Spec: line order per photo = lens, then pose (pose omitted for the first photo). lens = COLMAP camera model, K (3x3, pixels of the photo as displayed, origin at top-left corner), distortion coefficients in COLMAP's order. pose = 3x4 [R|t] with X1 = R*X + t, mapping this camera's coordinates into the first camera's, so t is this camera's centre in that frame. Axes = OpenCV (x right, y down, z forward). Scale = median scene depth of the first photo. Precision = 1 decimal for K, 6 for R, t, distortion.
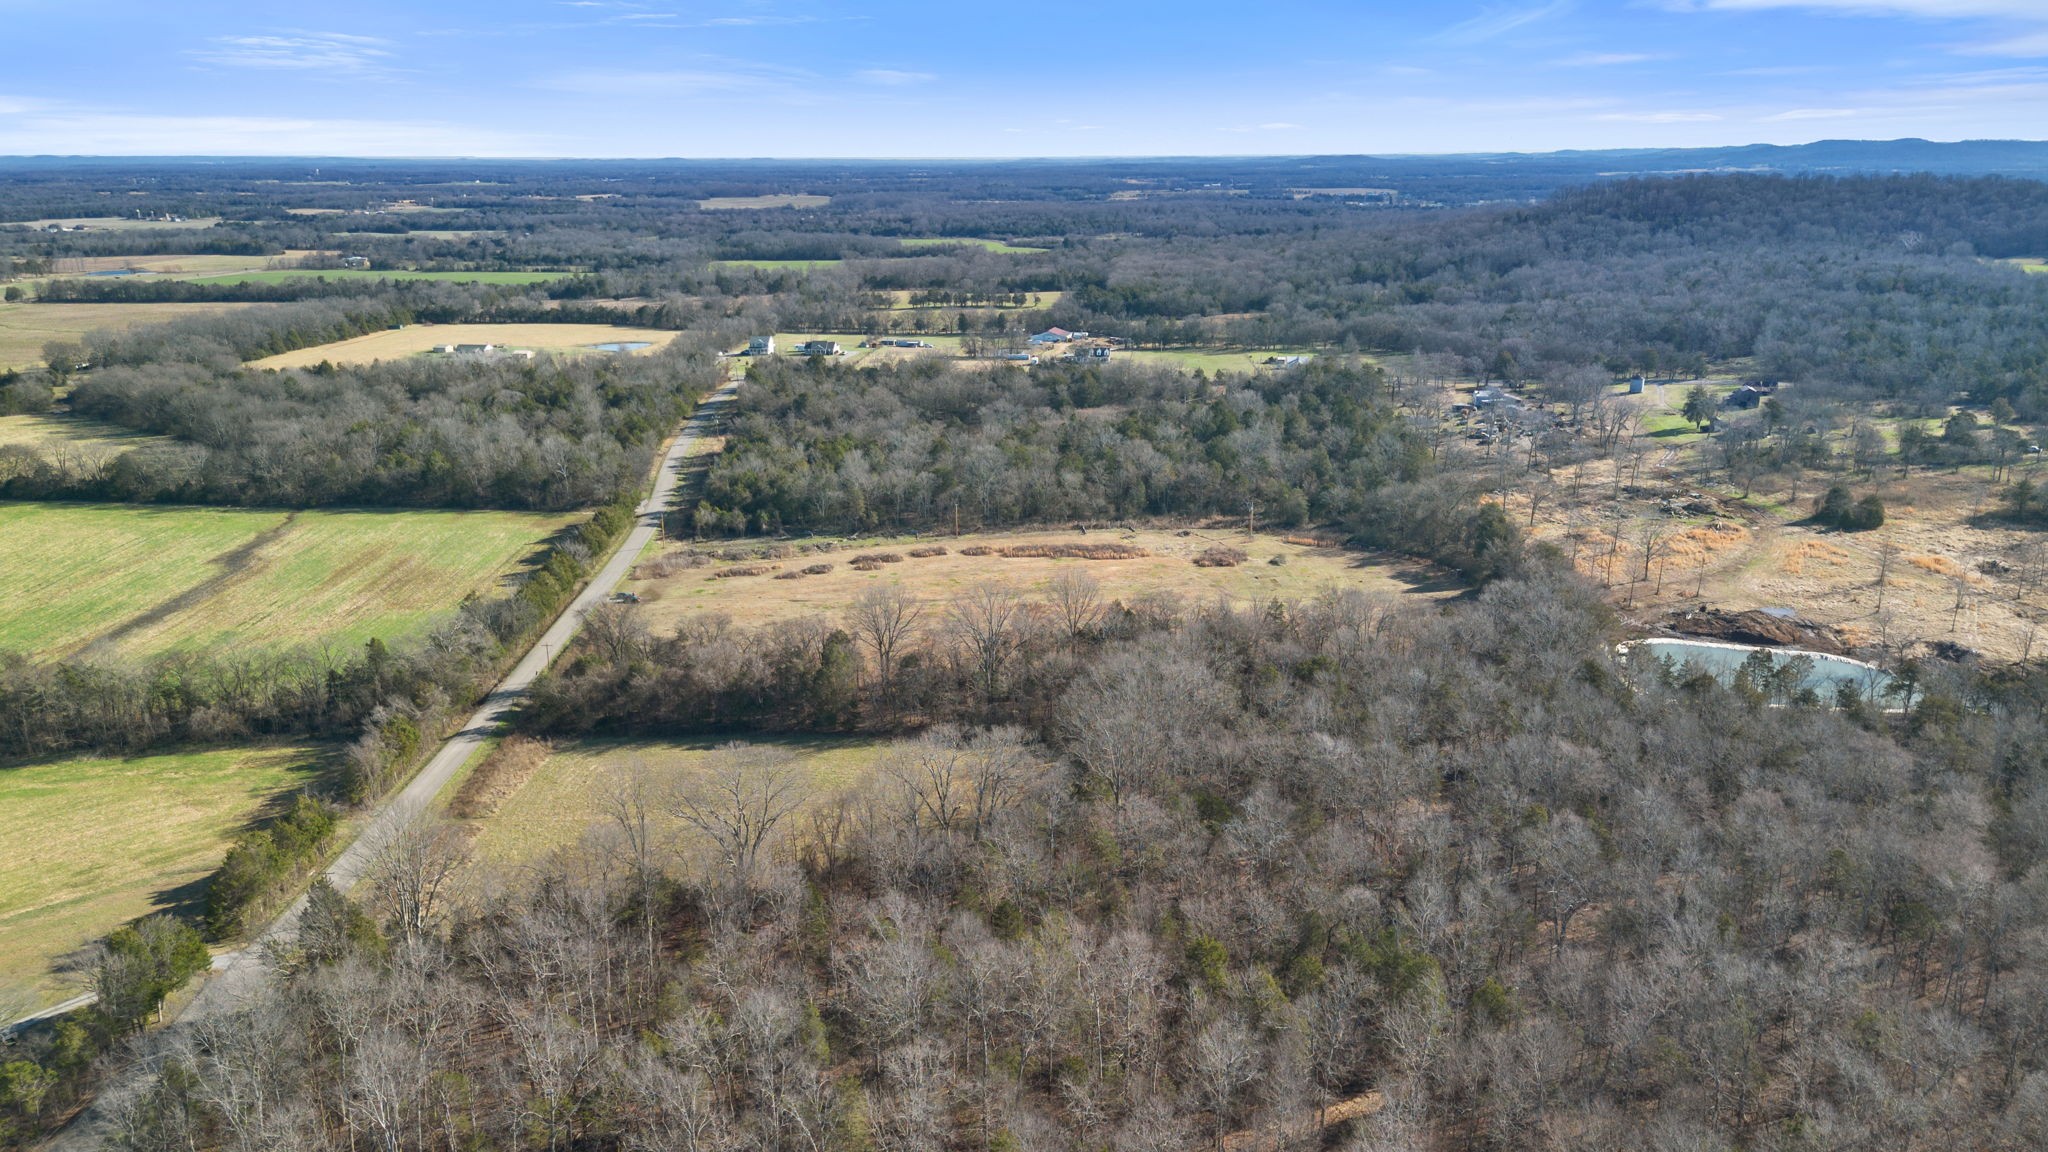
lens RADIAL K [[1467.1, 0, 1024.0], [0, 1467.1, 576.0], [0, 0, 1]] dist [0.088402, -0.089173]
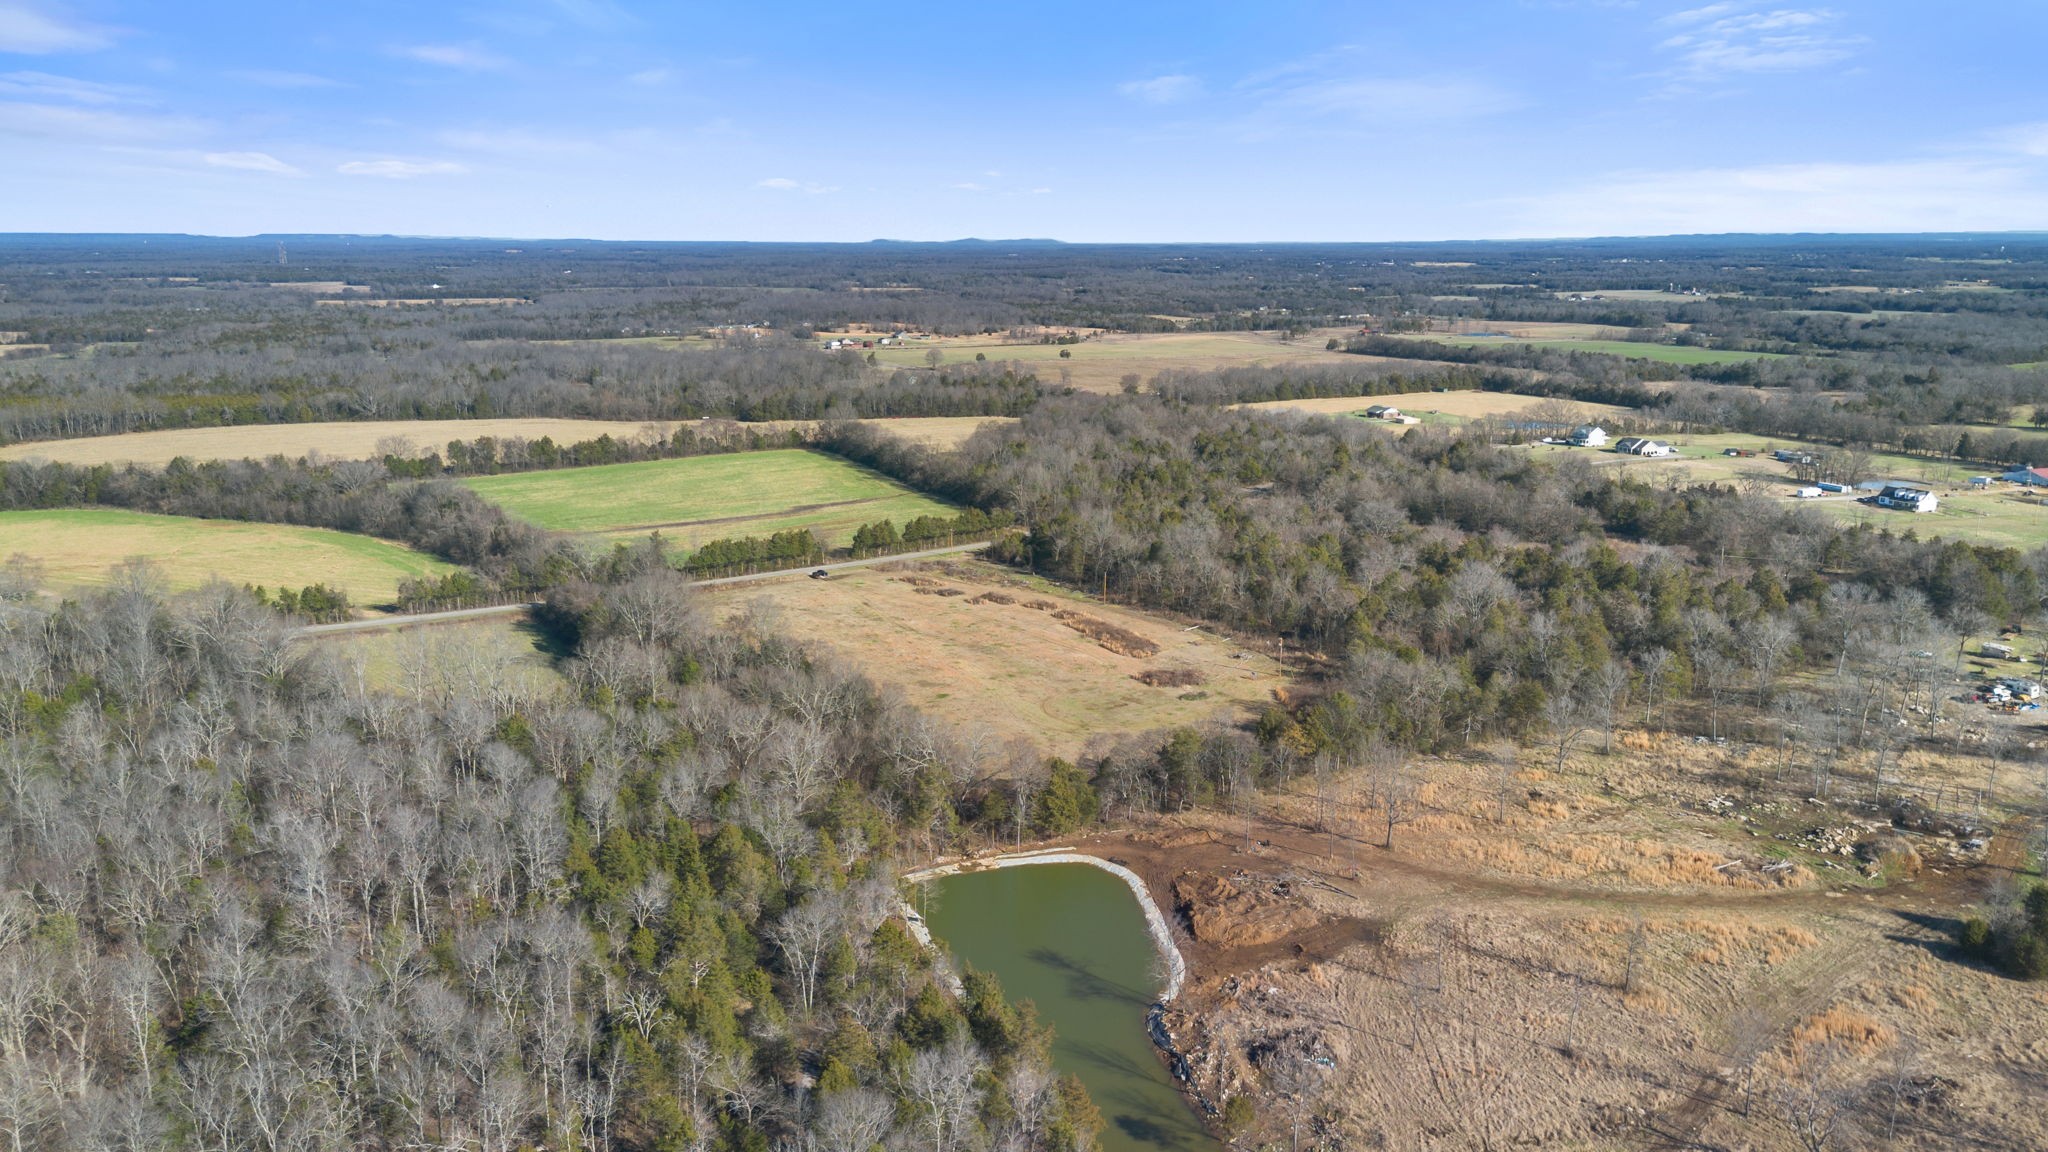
lens RADIAL K [[1460.0, 0, 1024.0], [0, 1460.0, 576.0], [0, 0, 1]] dist [0.083959, -0.085550]
pose [[0.484856, 0.200734, -0.851246, 0.663203], [-0.240543, 0.966375, 0.090873, -0.105358], [0.840865, 0.160700, 0.516838, 0.359438]]
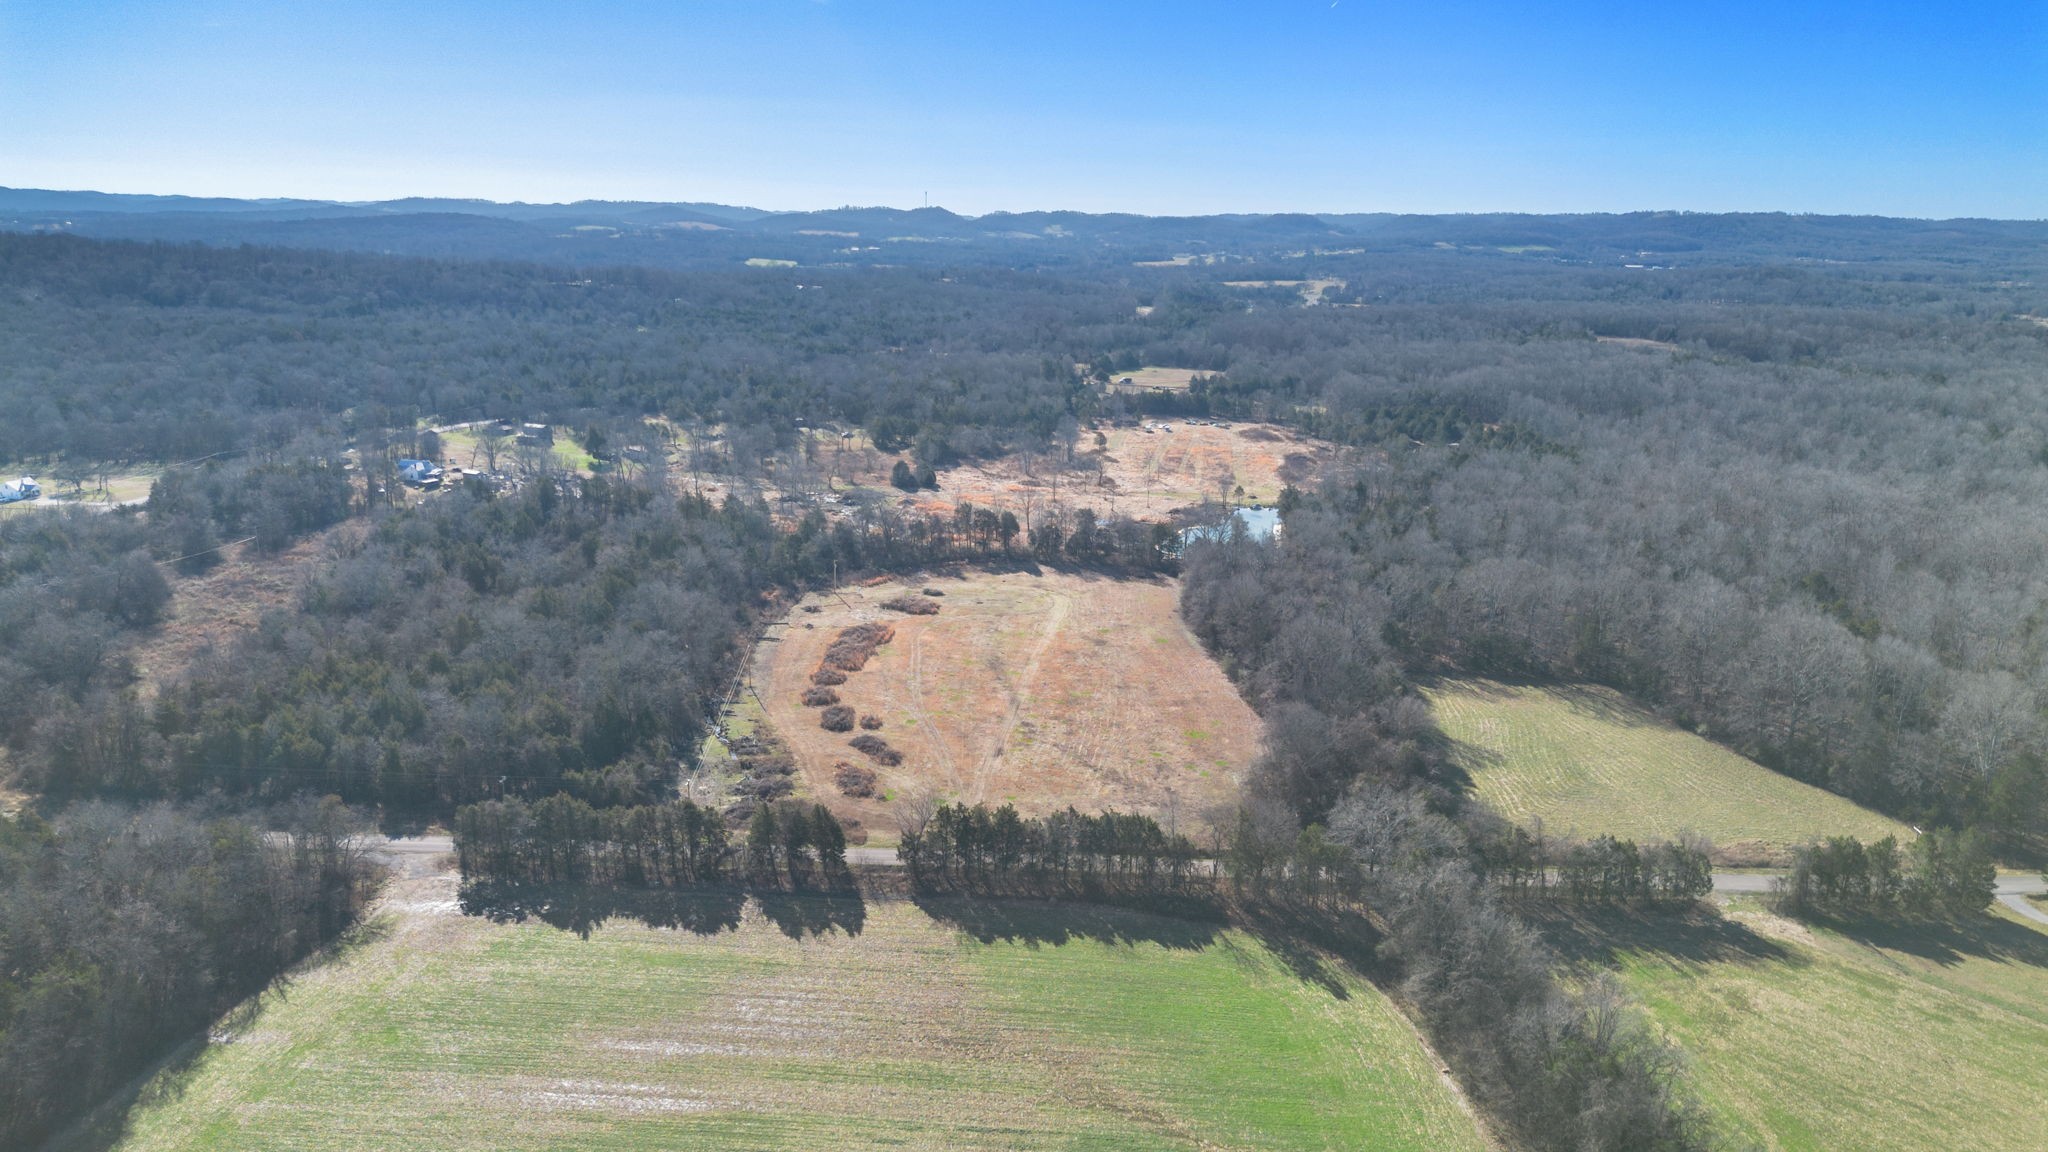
lens RADIAL K [[1495.0, 0, 1024.0], [0, 1495.0, 576.0], [0, 0, 1]] dist [0.071209, -0.056515]
pose [[0.059459, -0.227038, 0.972069, -0.690056], [0.256614, 0.944542, 0.204912, -0.178886], [-0.964683, 0.237263, 0.114423, 0.636605]]
